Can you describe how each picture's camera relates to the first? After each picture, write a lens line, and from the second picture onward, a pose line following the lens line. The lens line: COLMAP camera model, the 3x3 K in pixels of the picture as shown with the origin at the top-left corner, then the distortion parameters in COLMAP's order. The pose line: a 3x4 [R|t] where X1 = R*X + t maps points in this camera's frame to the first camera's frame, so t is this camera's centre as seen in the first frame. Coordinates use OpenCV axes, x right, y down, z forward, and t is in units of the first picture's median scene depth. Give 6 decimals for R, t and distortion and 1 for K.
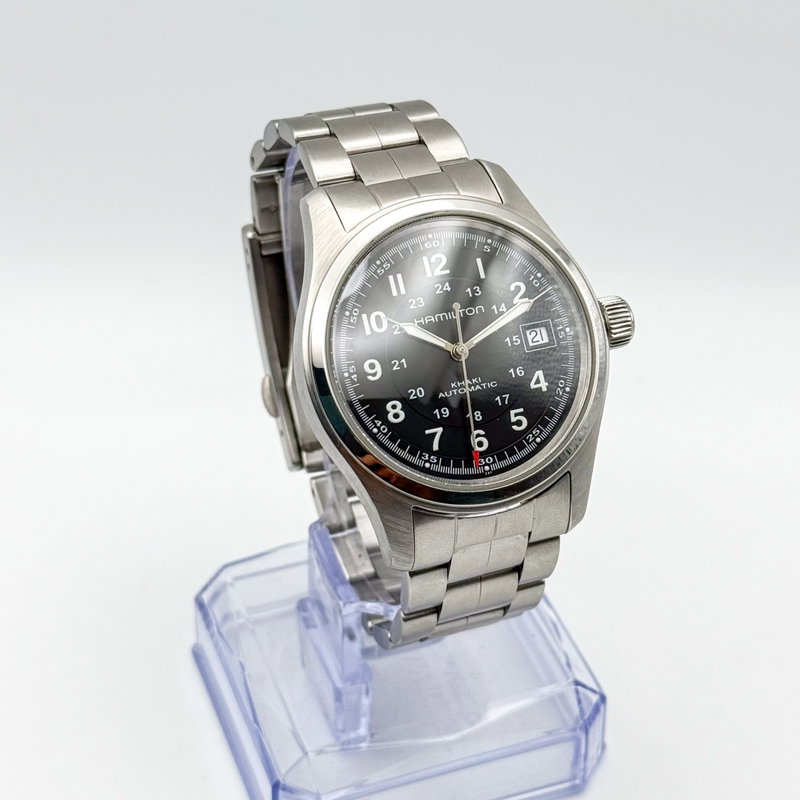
lens RADIAL K [[2163.1, 0, 400.0], [0, 2163.1, 400.0], [0, 0, 1]] dist [0.019305, 0.442111]
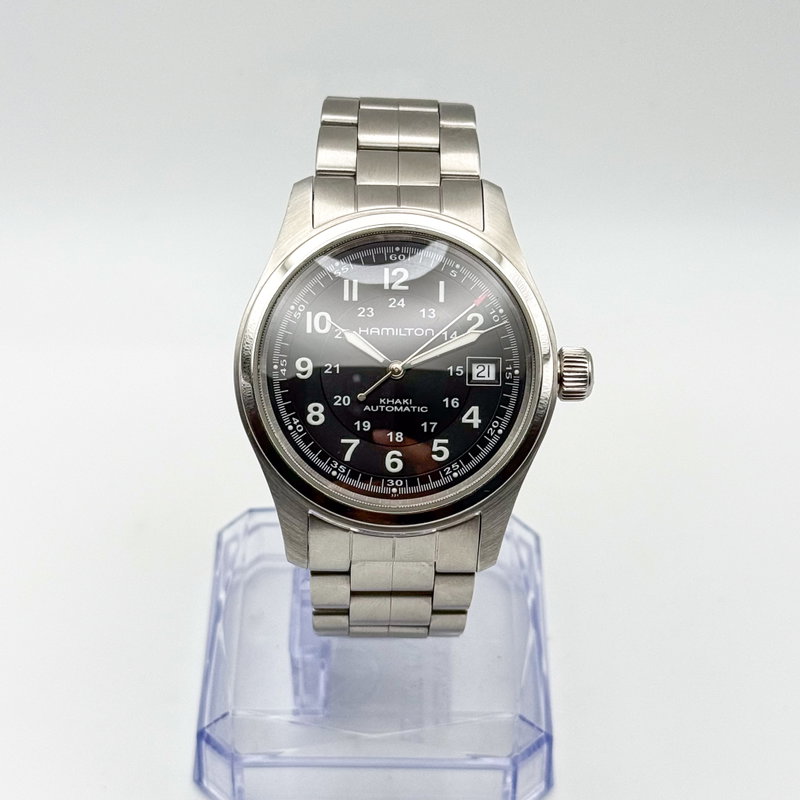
lens RADIAL K [[2163.1, 0, 400.0], [0, 2163.1, 400.0], [0, 0, 1]] dist [0.019305, 0.442111]
pose [[0.938193, 0.233127, -0.255823, 0.285199], [-0.217341, 0.972053, 0.088747, -0.096890], [0.269363, -0.027661, 0.962641, 0.045307]]
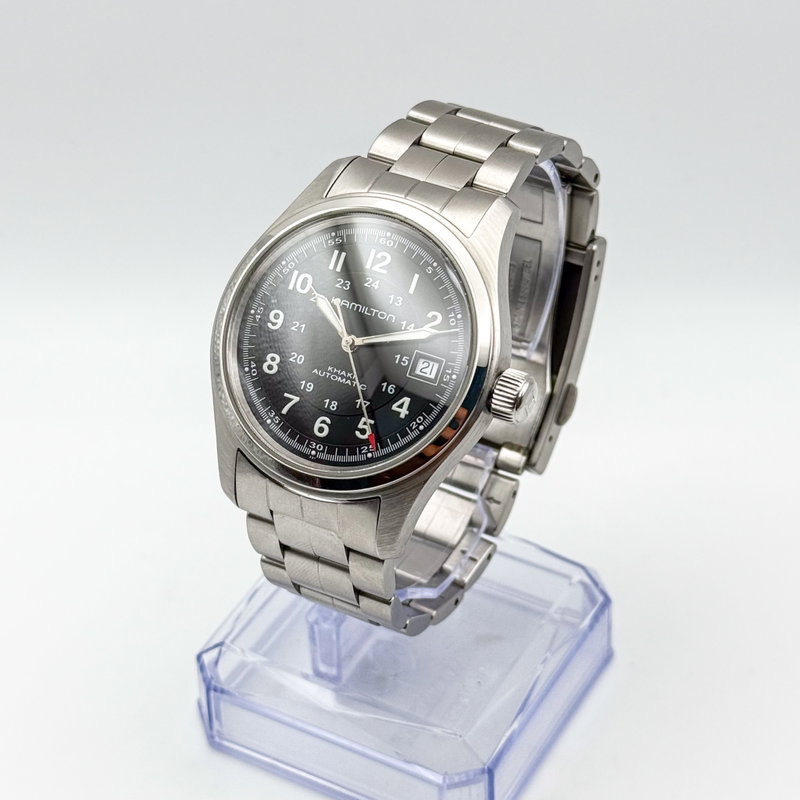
lens RADIAL K [[2163.1, 0, 400.0], [0, 2163.1, 400.0], [0, 0, 1]] dist [0.019305, 0.442111]
pose [[0.655763, 0.443902, -0.610677, 0.686505], [-0.441936, 0.881514, 0.166211, -0.180819], [0.612101, 0.160885, 0.774240, 0.215279]]
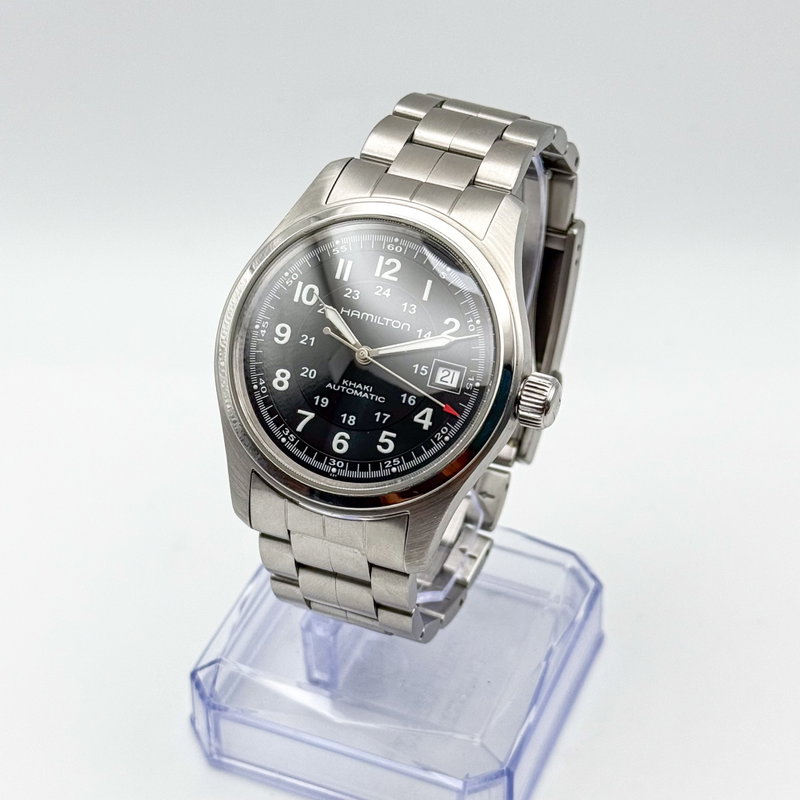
lens RADIAL K [[2163.1, 0, 400.0], [0, 2163.1, 400.0], [0, 0, 1]] dist [0.019305, 0.442111]
pose [[0.738763, 0.422756, -0.524887, 0.574094], [-0.404189, 0.901118, 0.156897, -0.167294], [0.539315, 0.096244, 0.836586, 0.169730]]
